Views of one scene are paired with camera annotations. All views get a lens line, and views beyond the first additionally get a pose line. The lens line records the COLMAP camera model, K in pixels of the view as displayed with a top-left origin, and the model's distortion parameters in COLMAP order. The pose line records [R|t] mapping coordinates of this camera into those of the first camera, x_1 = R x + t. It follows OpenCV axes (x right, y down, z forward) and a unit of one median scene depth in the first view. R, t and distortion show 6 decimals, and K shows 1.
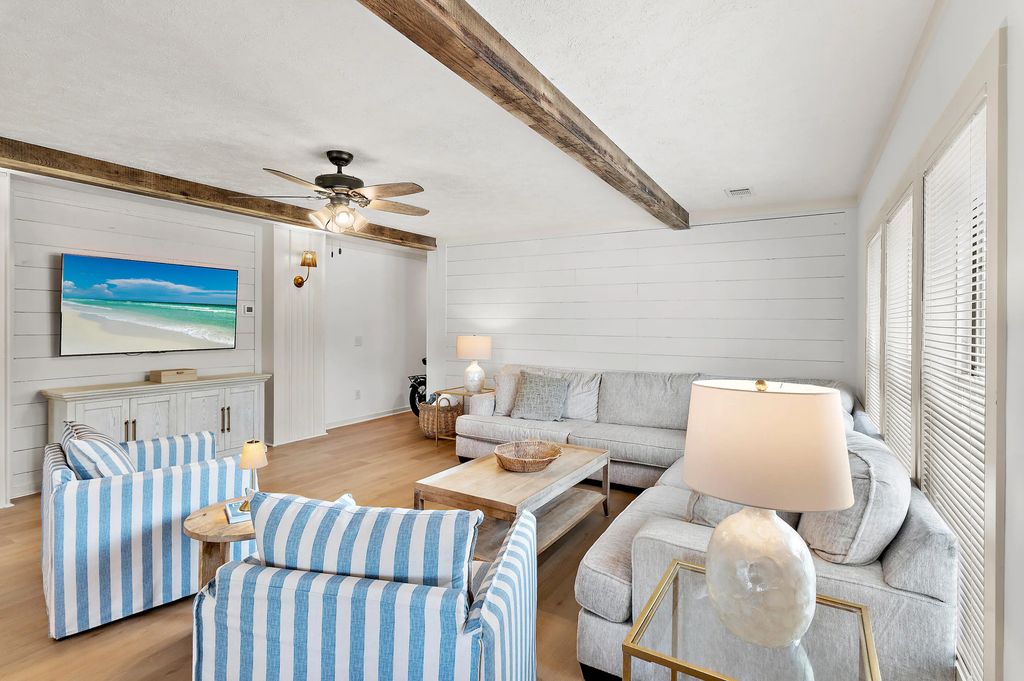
lens RADIAL K [[503.6, 0, 515.2], [0, 503.6, 327.8], [0, 0, 1]] dist [-0.016057, 0.000344]
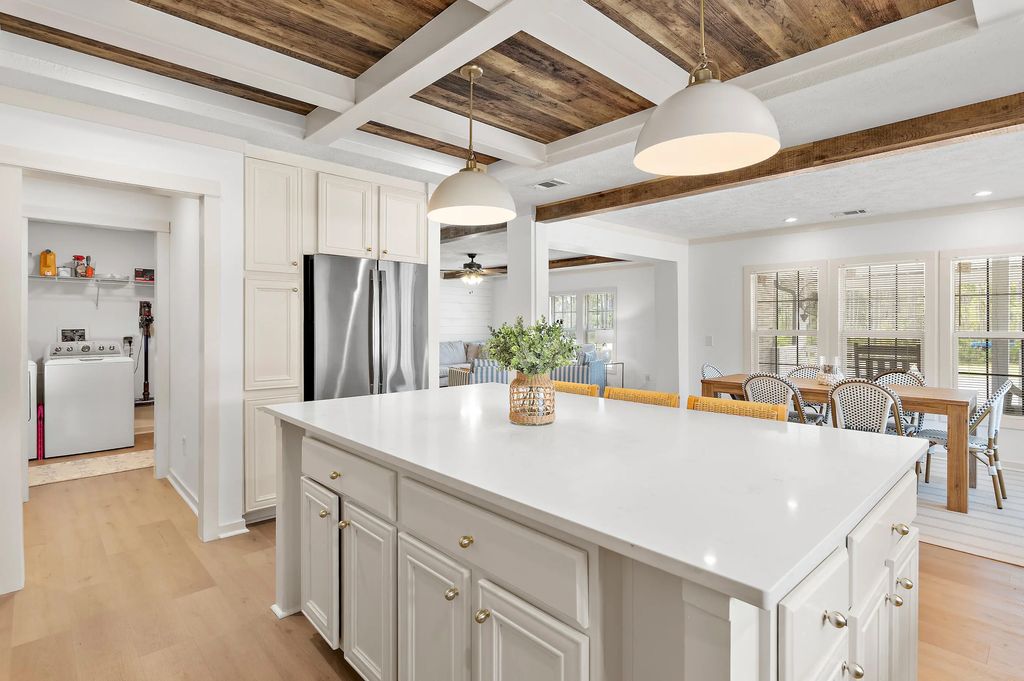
lens RADIAL K [[503.6, 0, 515.2], [0, 503.6, 327.8], [0, 0, 1]] dist [-0.016057, 0.000344]
pose [[0.289918, -0.008437, 0.957014, -1.738989], [0.000812, 0.999963, 0.008570, 0.002297], [-0.957051, -0.001707, 0.289914, 0.030928]]
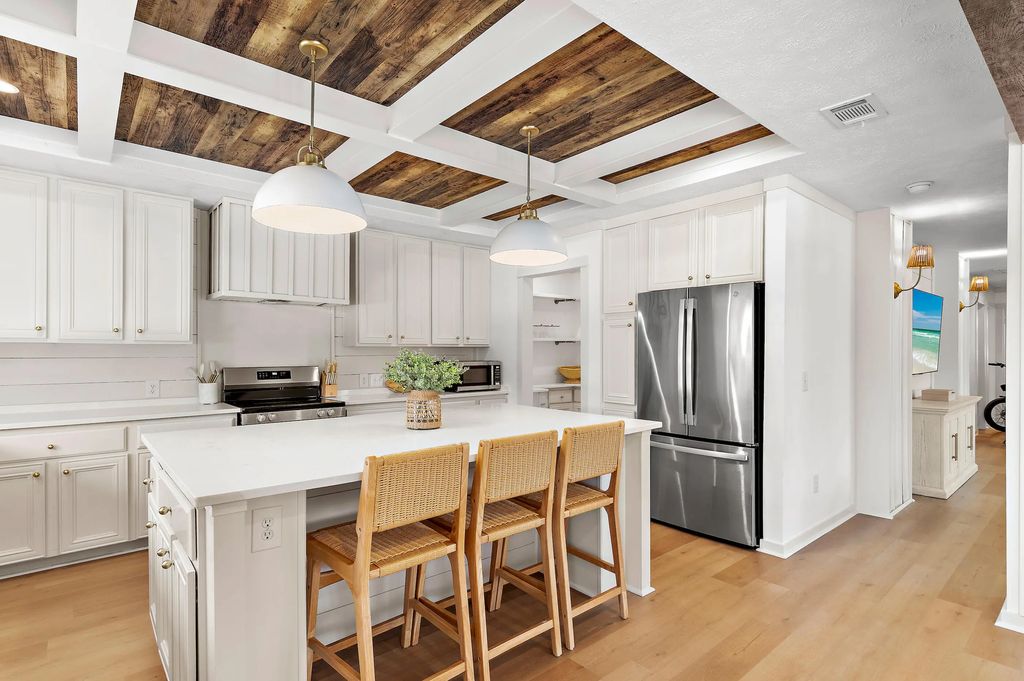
lens RADIAL K [[514.2, 0, 509.7], [0, 514.2, 354.5], [0, 0, 1]] dist [-0.000092, 0.000574]
pose [[0.942660, -0.002022, -0.333748, -1.094447], [0.002341, 0.999997, 0.000552, 0.002465], [0.333746, -0.001302, 0.942662, -0.338045]]
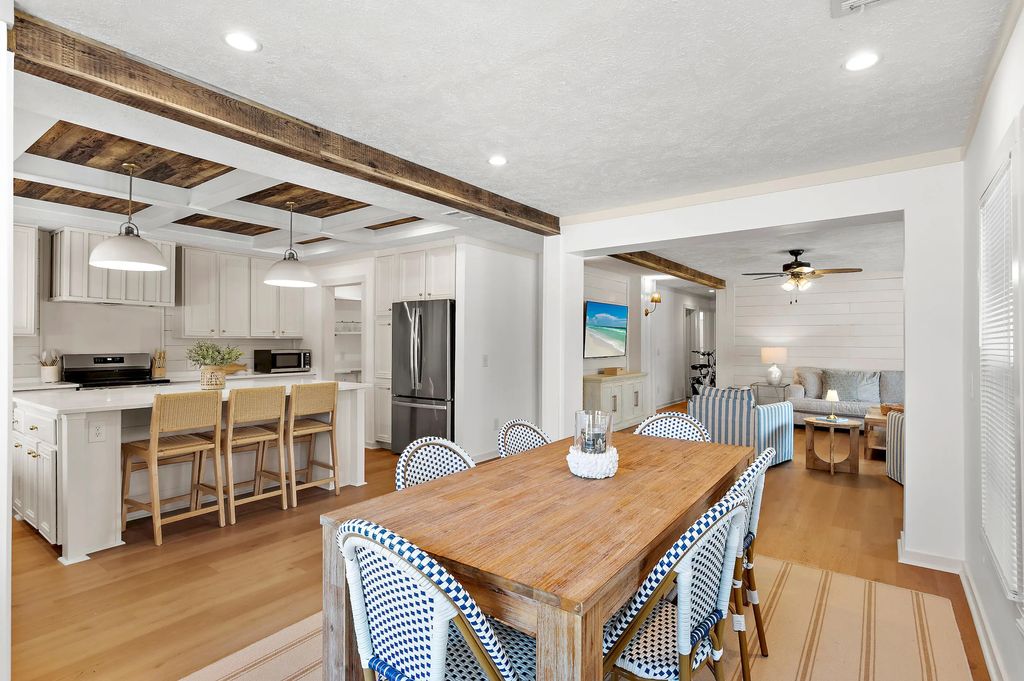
lens RADIAL K [[508.7, 0, 516.0], [0, 508.7, 342.6], [0, 0, 1]] dist [-0.002048, -0.000409]
pose [[0.994379, -0.002885, -0.105842, -0.766027], [0.002397, 0.999986, -0.004745, 0.005751], [0.105854, 0.004465, 0.994372, -0.653226]]
